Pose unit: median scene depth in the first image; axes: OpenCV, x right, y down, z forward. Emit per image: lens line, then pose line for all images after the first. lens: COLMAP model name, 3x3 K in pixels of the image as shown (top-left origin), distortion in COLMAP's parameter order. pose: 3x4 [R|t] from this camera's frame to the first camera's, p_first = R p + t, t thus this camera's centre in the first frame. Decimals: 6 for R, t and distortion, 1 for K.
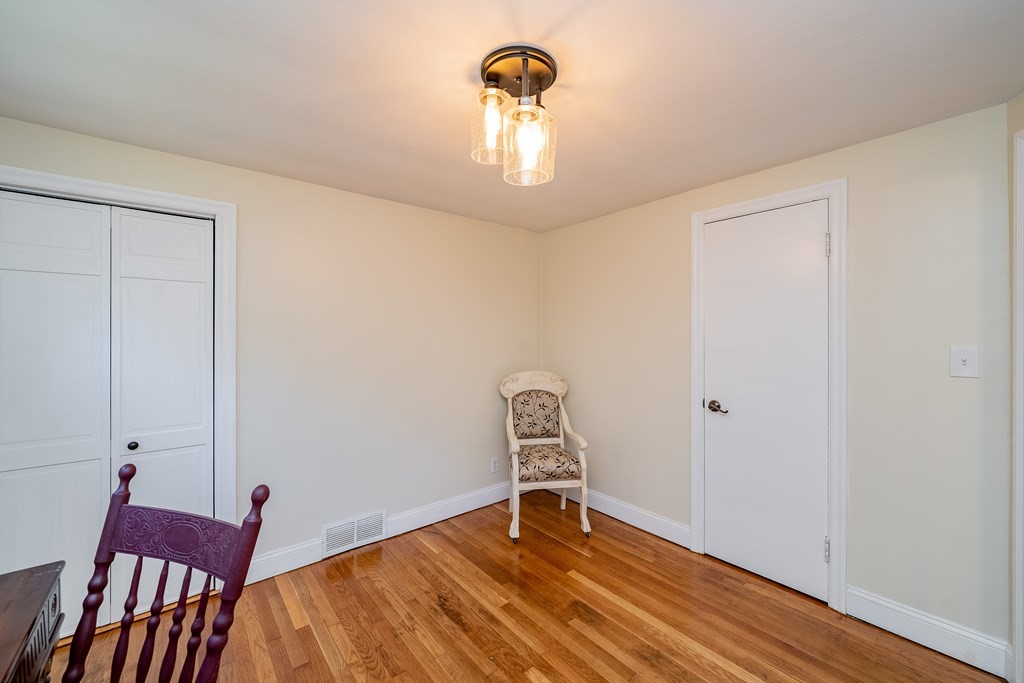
lens RADIAL K [[421.5, 0, 513.4], [0, 421.5, 337.0], [0, 0, 1]] dist [0.001966, 0.000034]
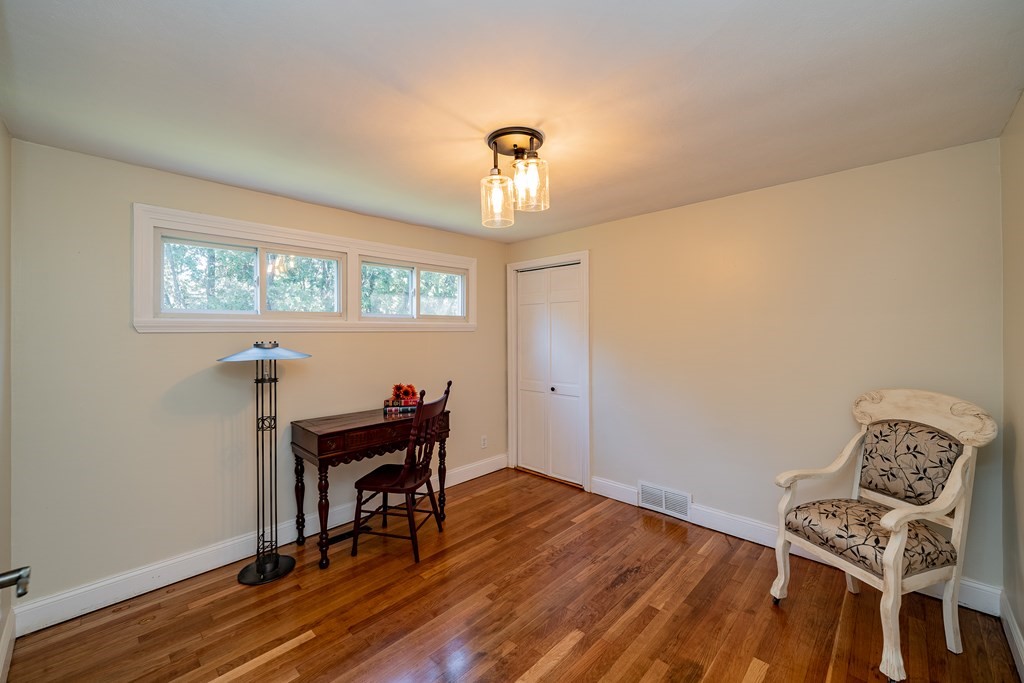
lens RADIAL K [[421.5, 0, 513.4], [0, 421.5, 337.0], [0, 0, 1]] dist [0.001966, 0.000034]
pose [[0.082825, 0.008502, -0.996528, 0.729771], [0.003221, 0.999956, 0.008799, -0.001852], [0.996559, -0.003938, 0.082794, 0.472464]]
